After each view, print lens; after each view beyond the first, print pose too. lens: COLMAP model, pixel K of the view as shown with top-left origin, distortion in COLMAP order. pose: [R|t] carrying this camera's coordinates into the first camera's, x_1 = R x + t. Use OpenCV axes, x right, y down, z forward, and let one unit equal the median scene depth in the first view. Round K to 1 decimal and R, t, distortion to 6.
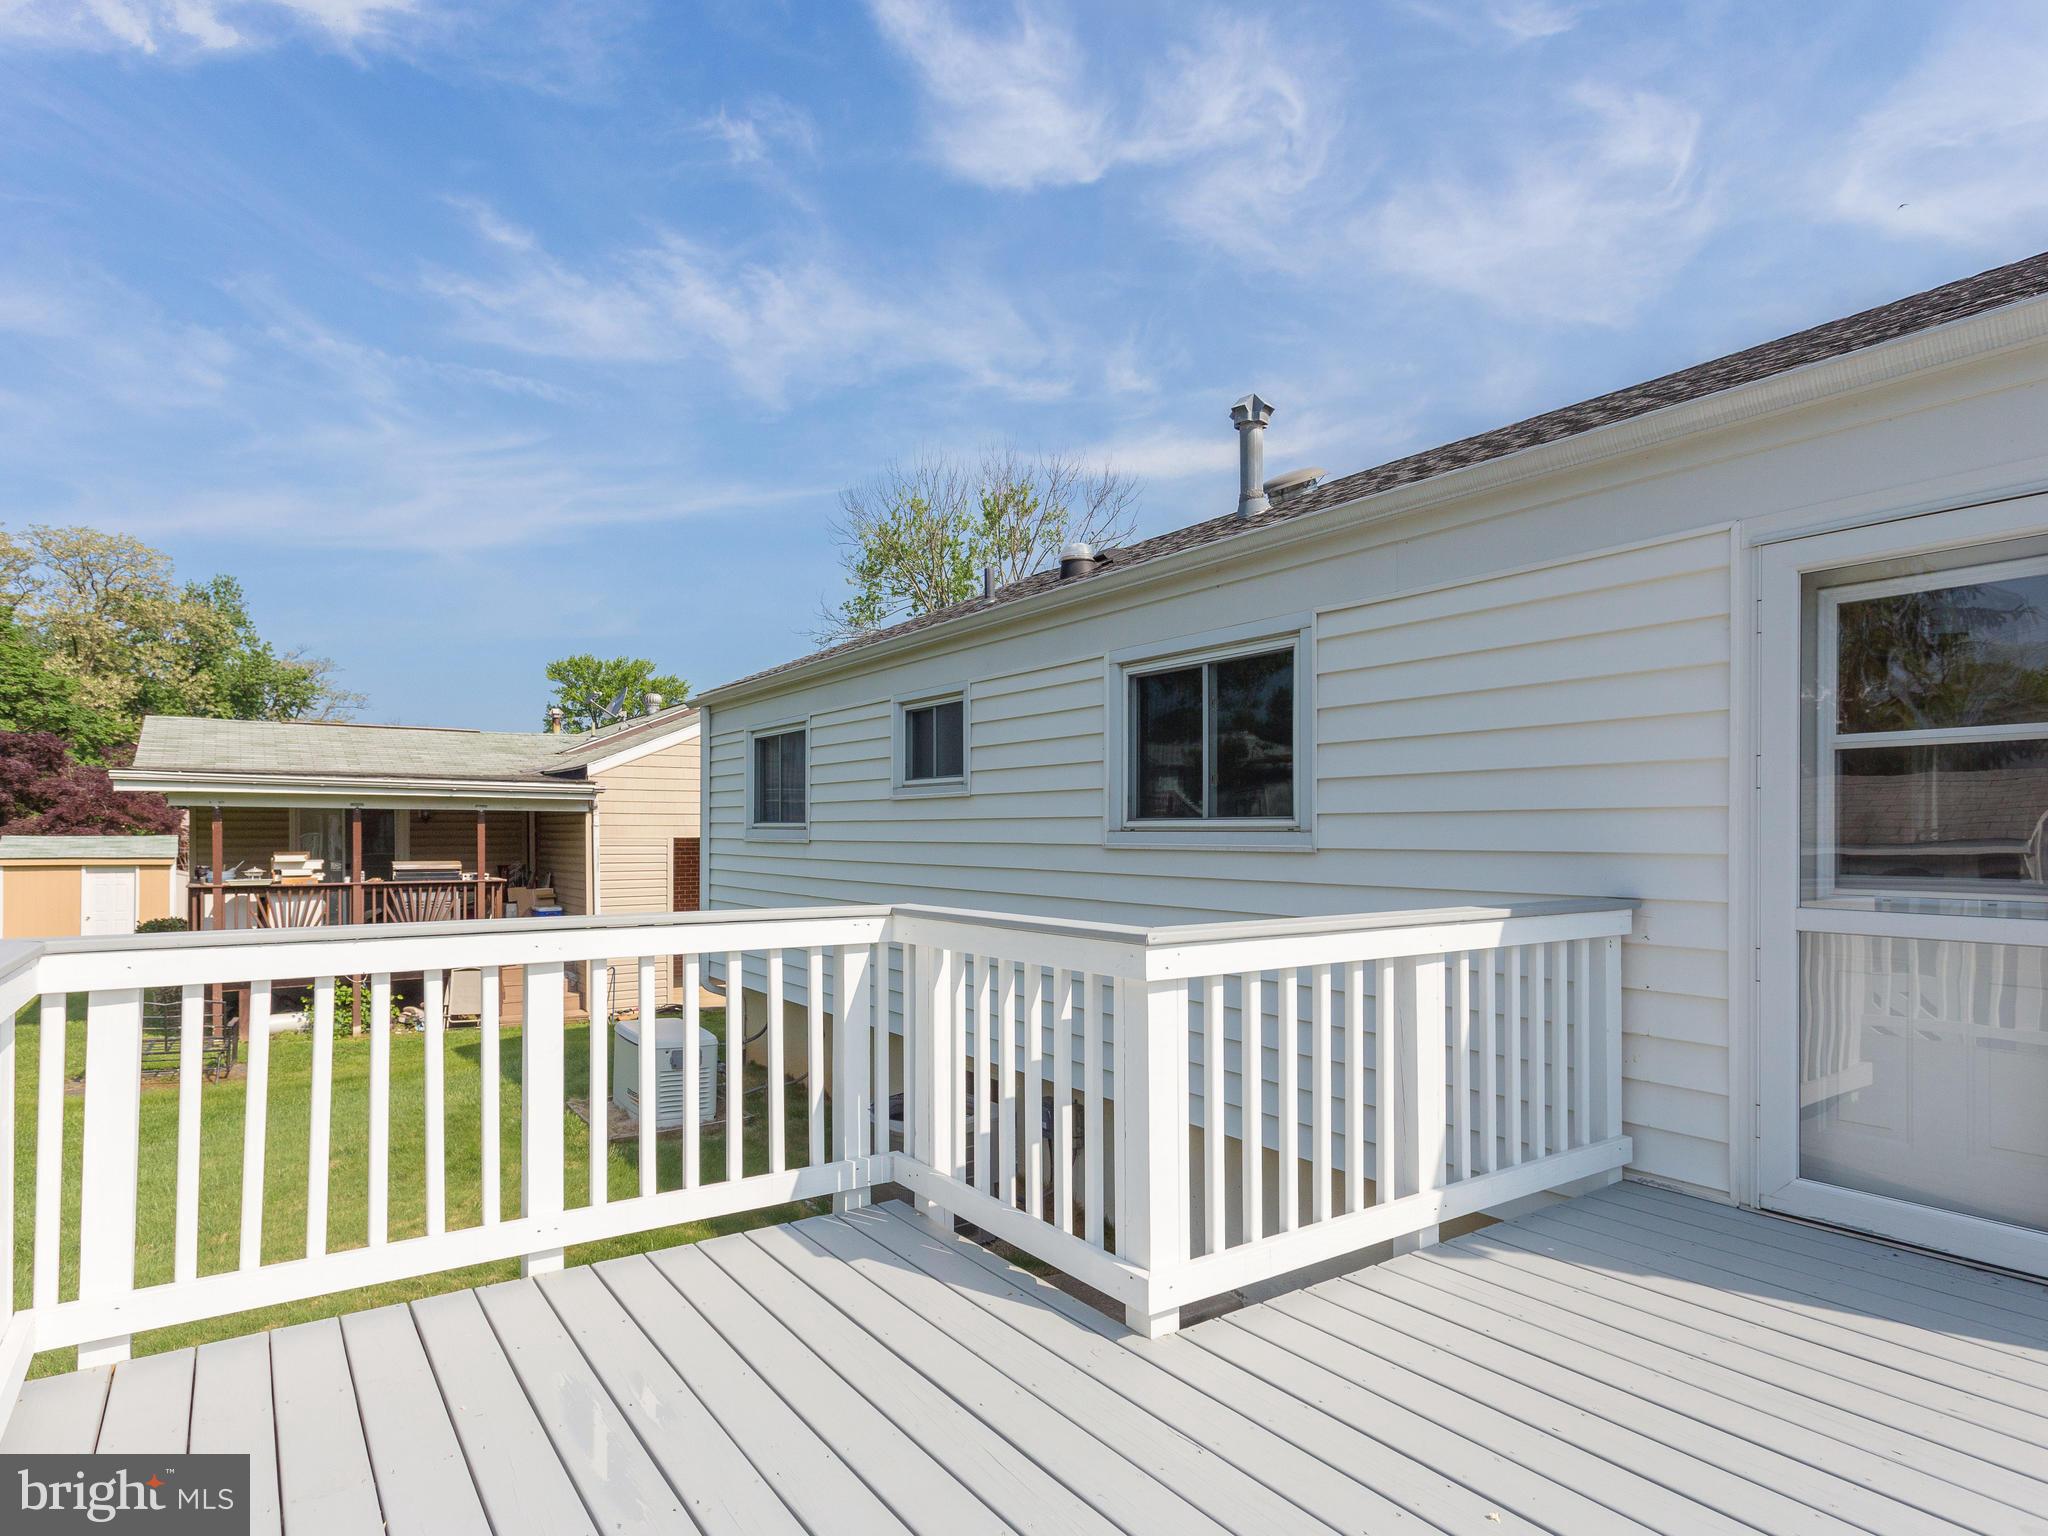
lens RADIAL K [[1108.8, 0, 1060.8], [0, 1108.8, 826.3], [0, 0, 1]] dist [-0.000879, 0.001461]
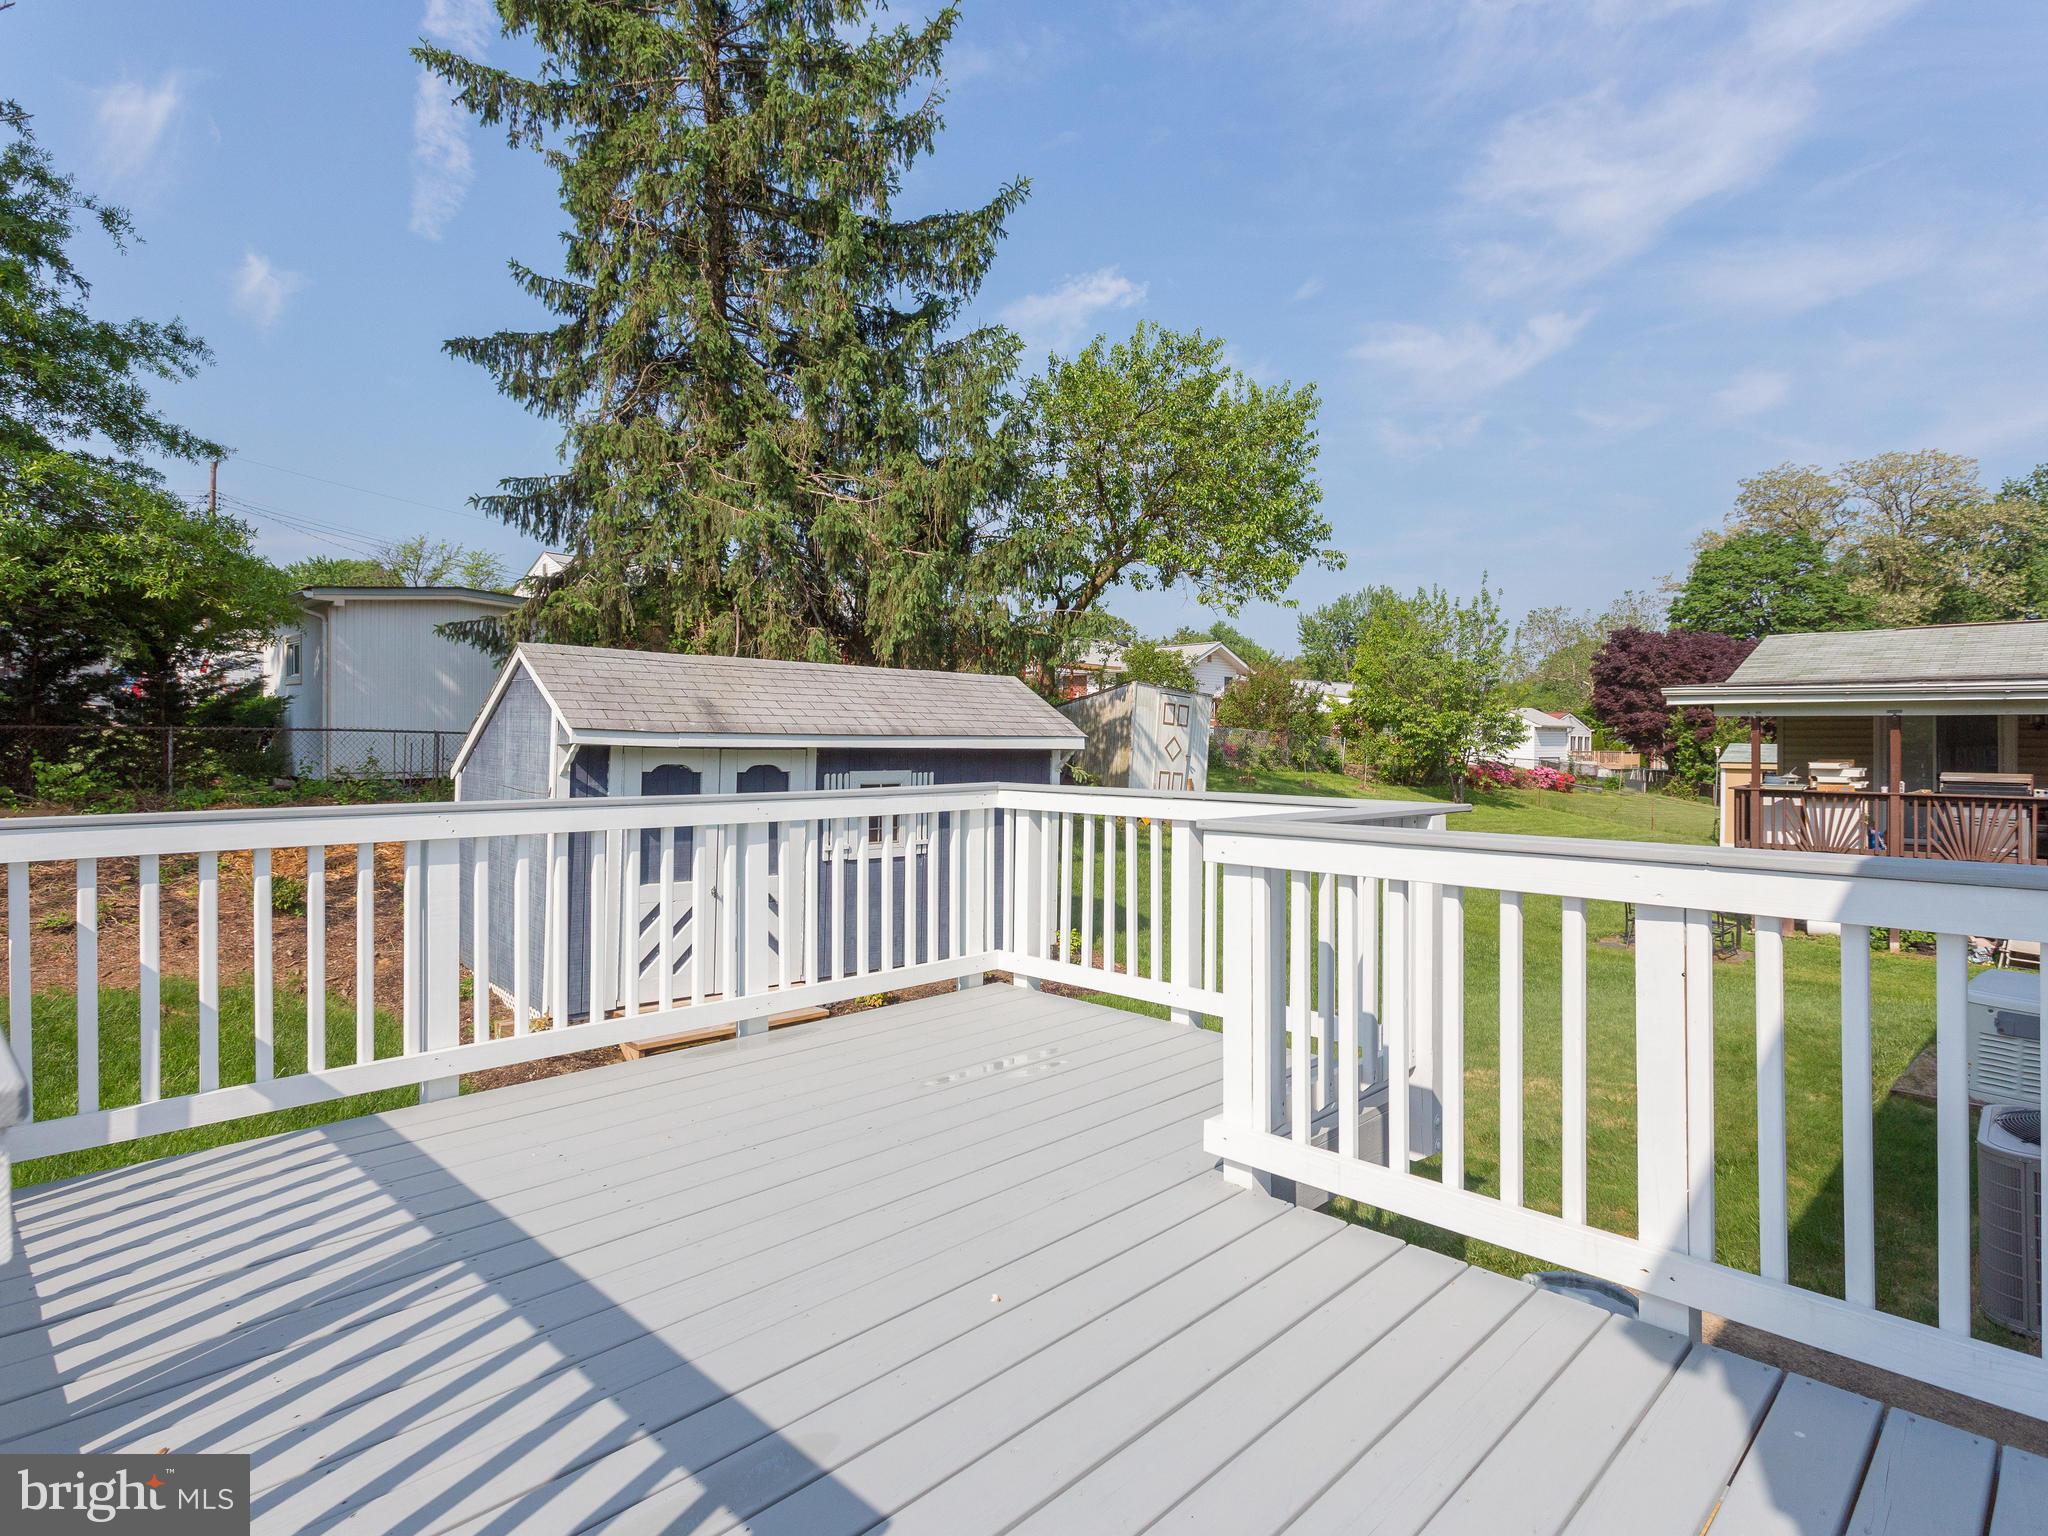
lens RADIAL K [[1108.8, 0, 1033.4], [0, 1108.8, 750.3], [0, 0, 1]] dist [-0.000879, 0.001461]
pose [[0.184670, 0.009821, -0.982751, 0.171609], [0.003036, 0.999940, 0.010563, 0.001603], [0.982796, -0.004935, 0.184629, 0.089221]]
